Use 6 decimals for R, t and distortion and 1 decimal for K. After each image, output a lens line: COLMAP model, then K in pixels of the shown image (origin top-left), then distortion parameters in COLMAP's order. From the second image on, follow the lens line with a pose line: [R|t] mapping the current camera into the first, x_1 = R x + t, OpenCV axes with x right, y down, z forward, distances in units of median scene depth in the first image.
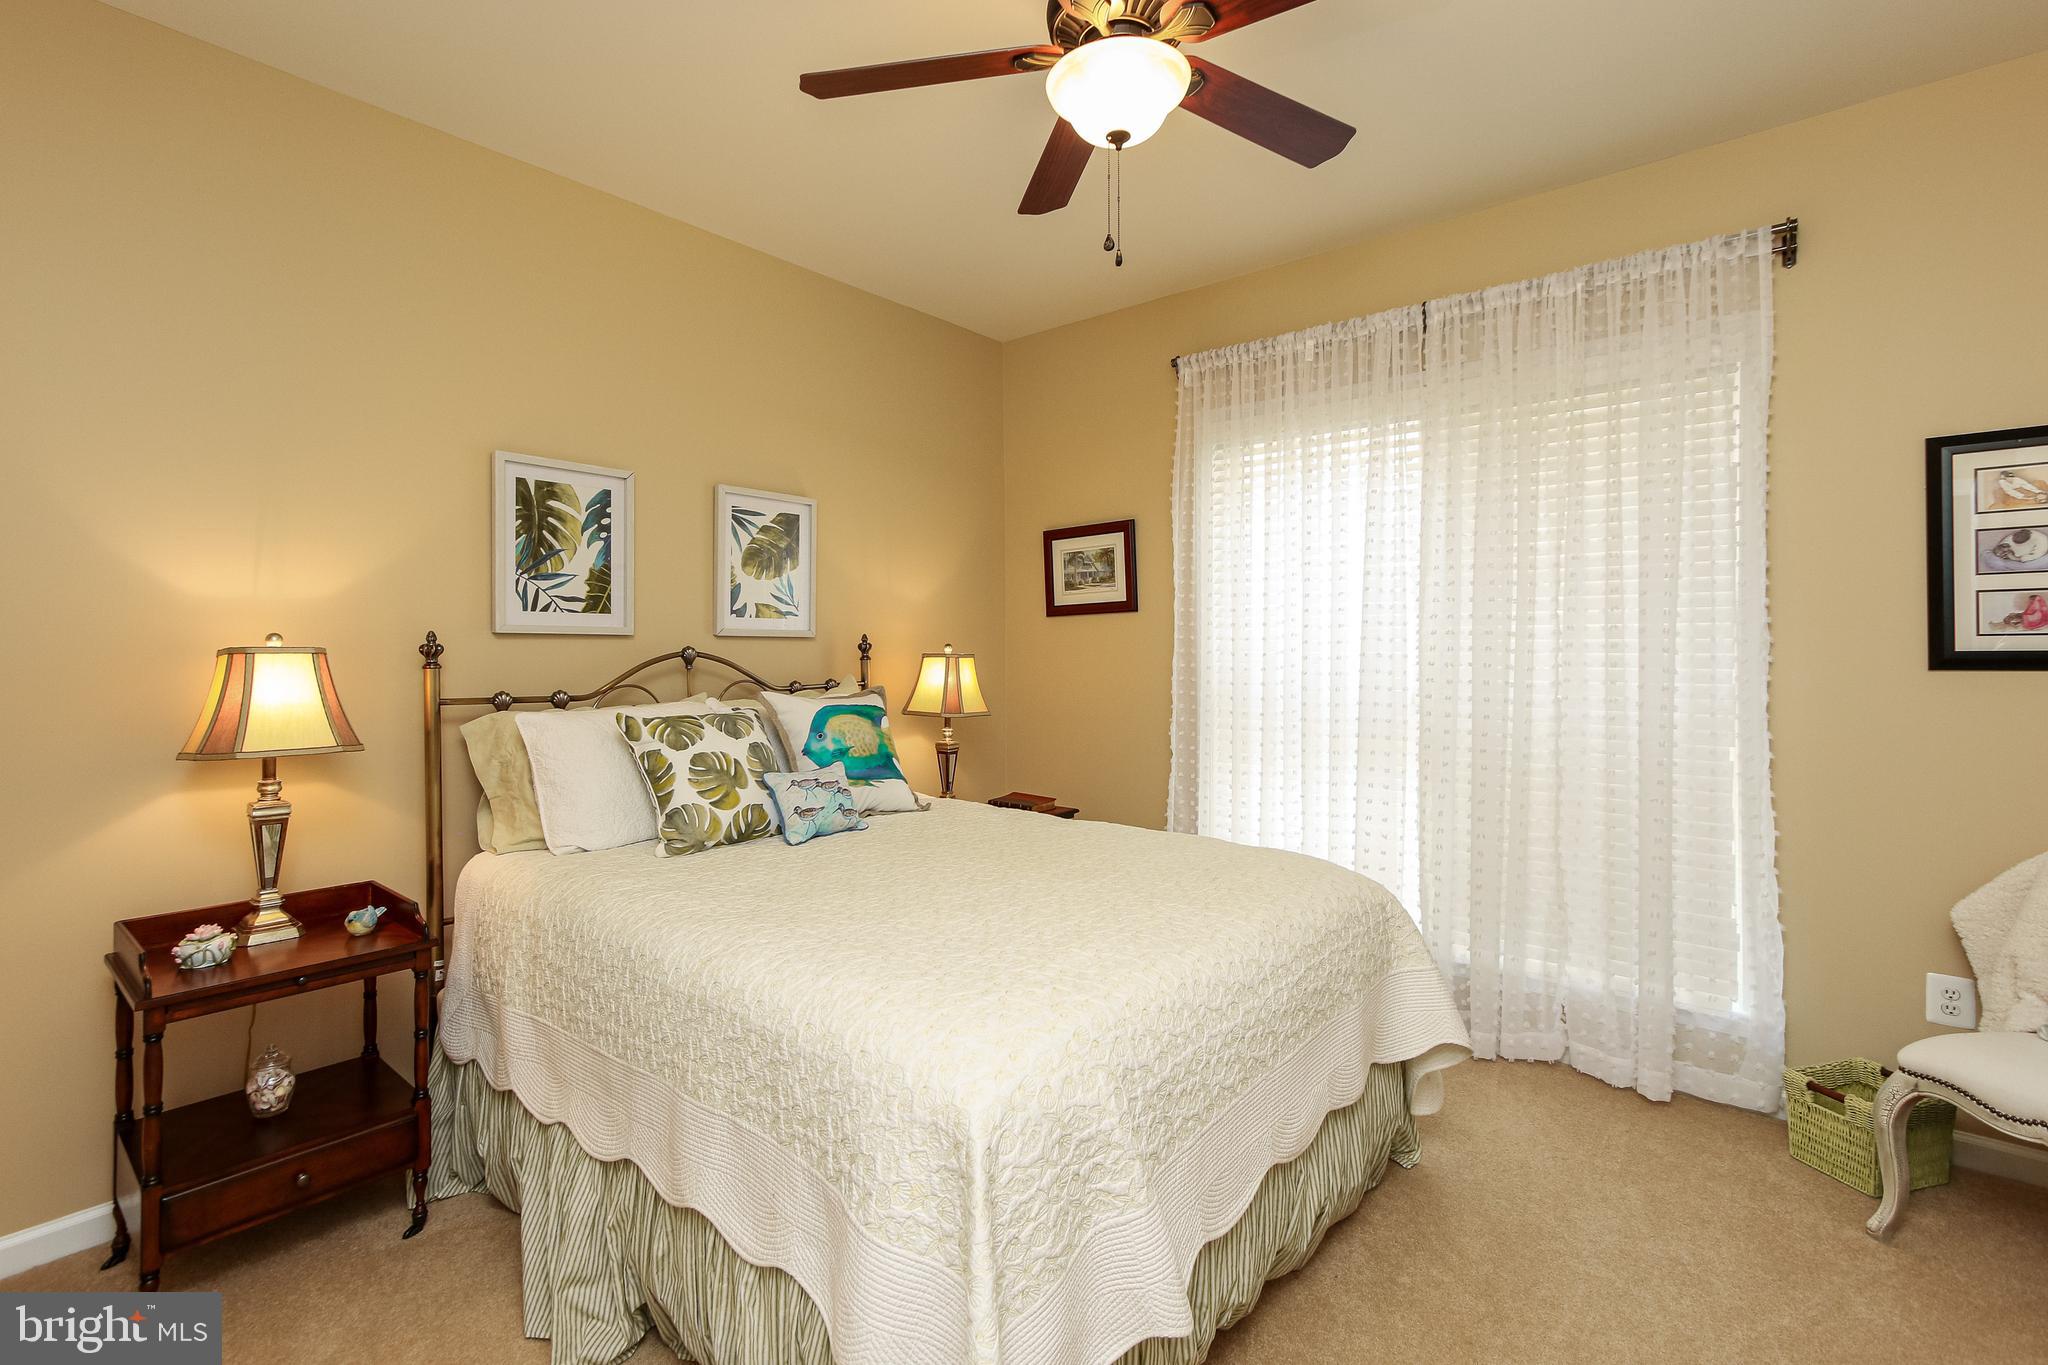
lens RADIAL K [[913.5, 0, 1023.3], [0, 913.5, 652.0], [0, 0, 1]] dist [-0.000393, 0.000027]
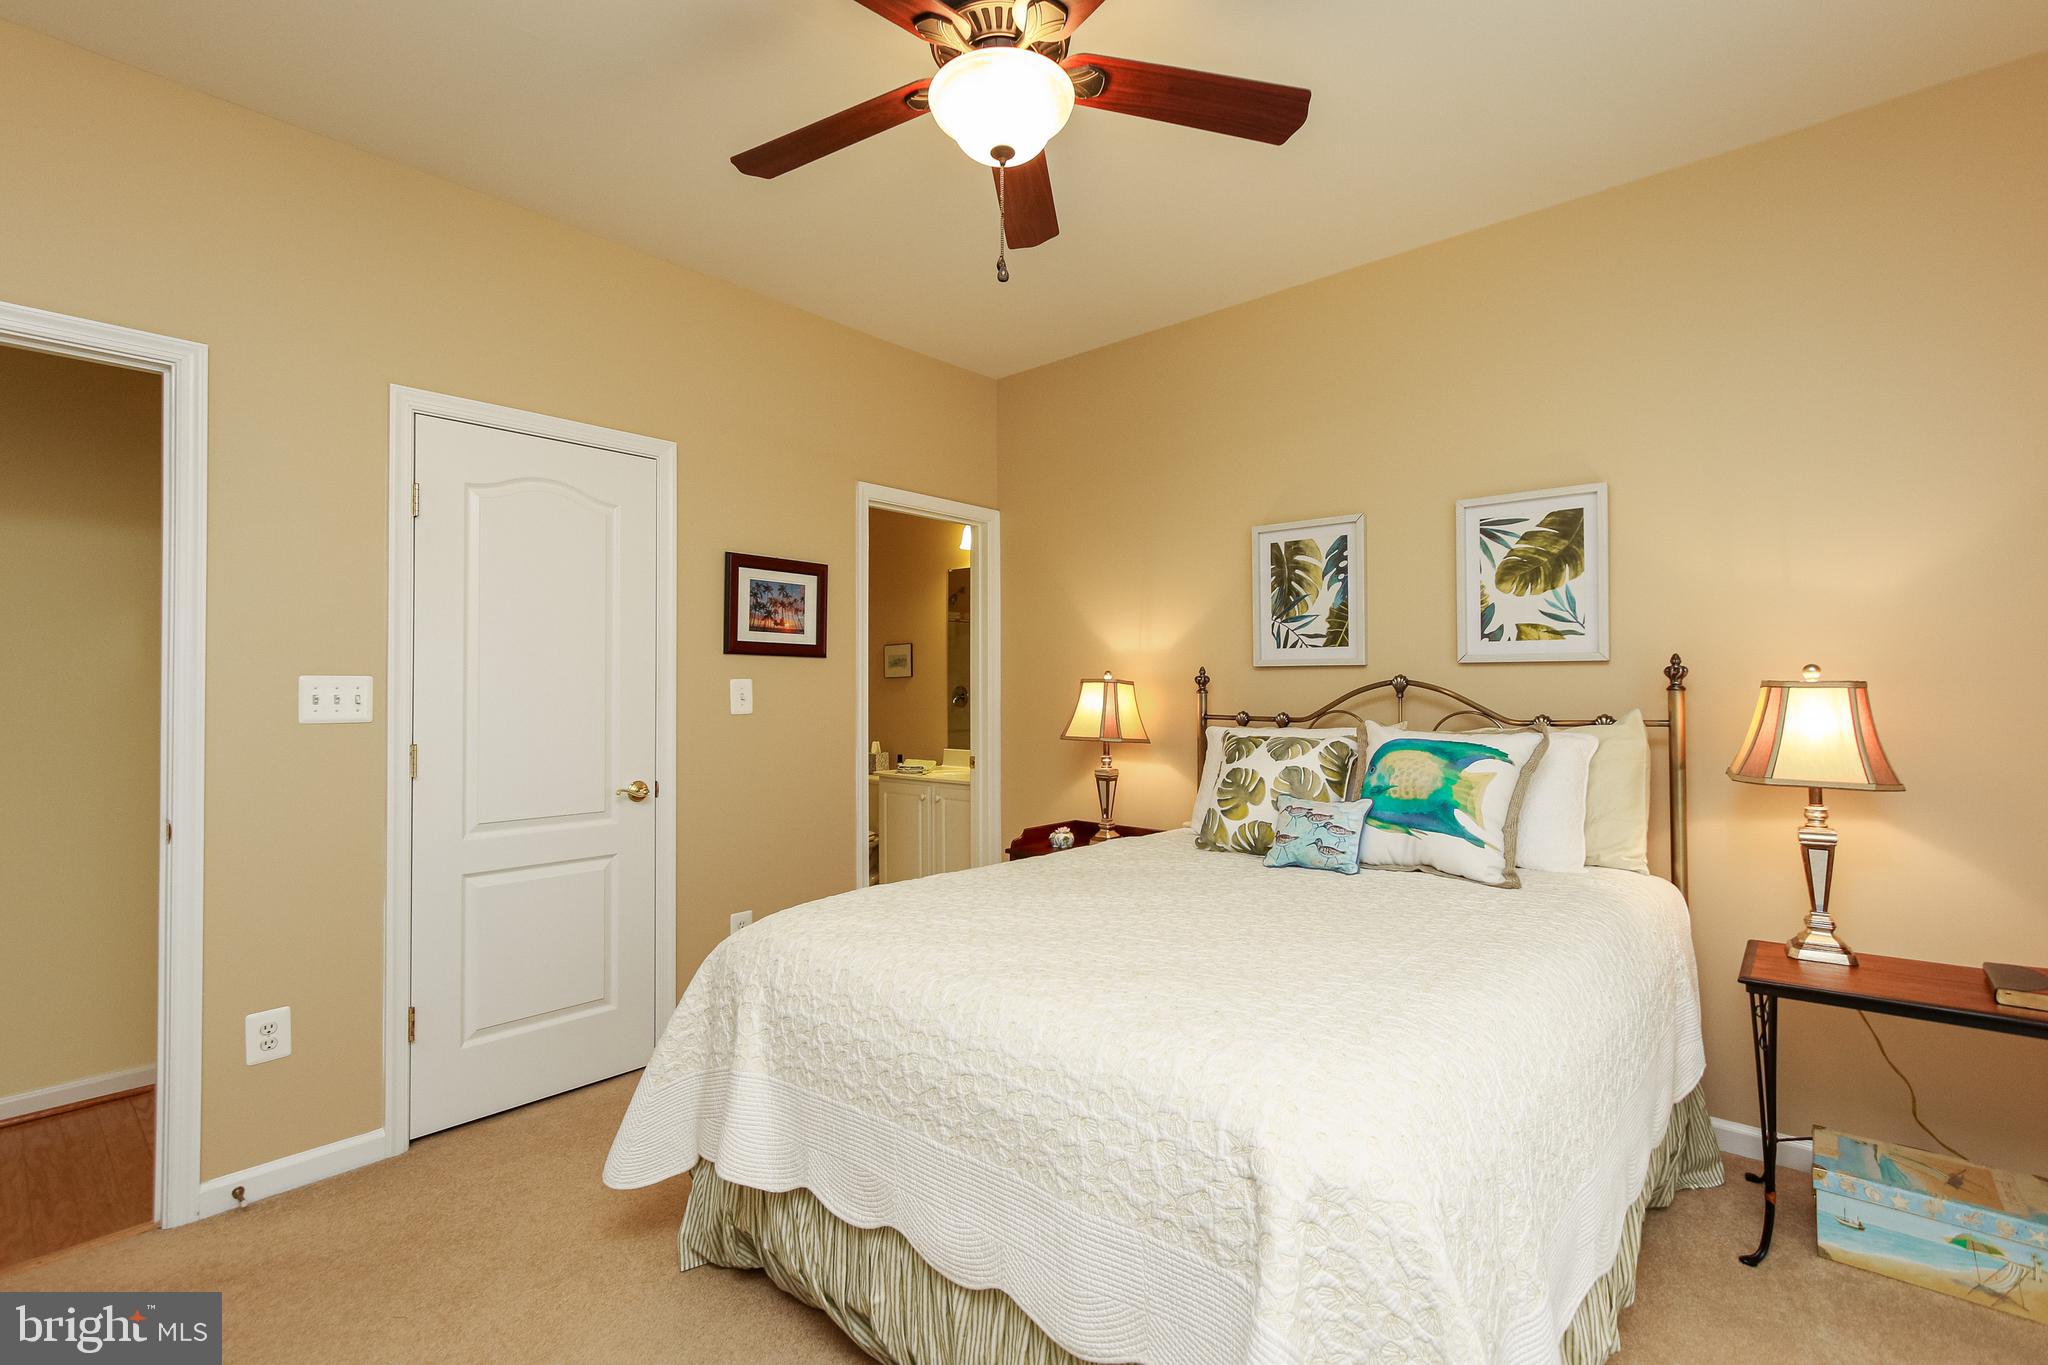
lens RADIAL K [[930.7, 0, 1015.0], [0, 930.7, 676.4], [0, 0, 1]] dist [0.000098, 0.000423]
pose [[-0.020185, -0.011504, -0.999730, 0.698738], [0.000284, 0.999934, -0.011513, 0.007401], [0.999796, -0.000516, -0.020181, 0.633391]]
